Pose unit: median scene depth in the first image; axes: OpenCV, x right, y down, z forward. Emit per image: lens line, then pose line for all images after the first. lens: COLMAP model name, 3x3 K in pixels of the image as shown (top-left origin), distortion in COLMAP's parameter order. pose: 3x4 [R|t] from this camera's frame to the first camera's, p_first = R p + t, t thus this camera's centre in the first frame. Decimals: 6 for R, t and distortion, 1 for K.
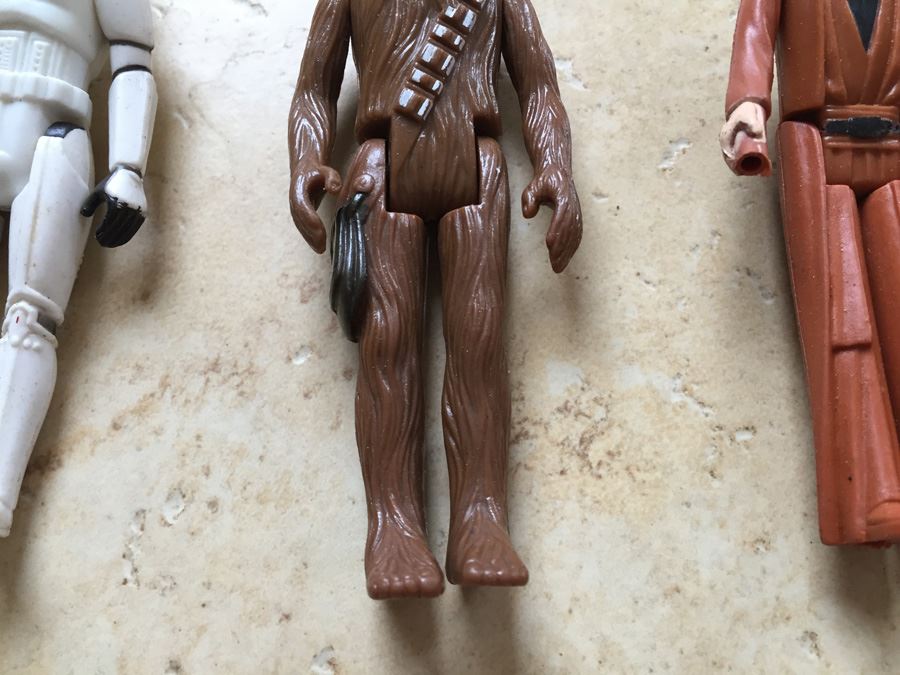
lens RADIAL K [[758.4, 0, 447.1], [0, 758.4, 337.9], [0, 0, 1]] dist [0.066945, -0.143215]
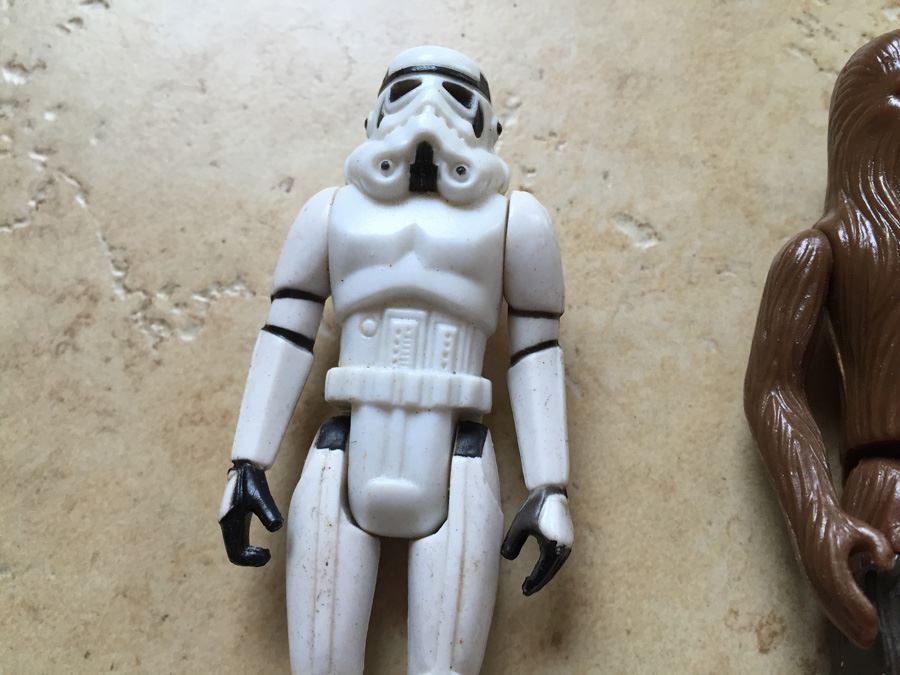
lens RADIAL K [[758.4, 0, 435.4], [0, 758.4, 338.3], [0, 0, 1]] dist [0.066945, -0.143215]
pose [[0.999463, 0.012061, -0.030472, -0.519786], [-0.011705, 0.999862, 0.011817, -0.382909], [0.030610, -0.011454, 0.999466, 0.238299]]
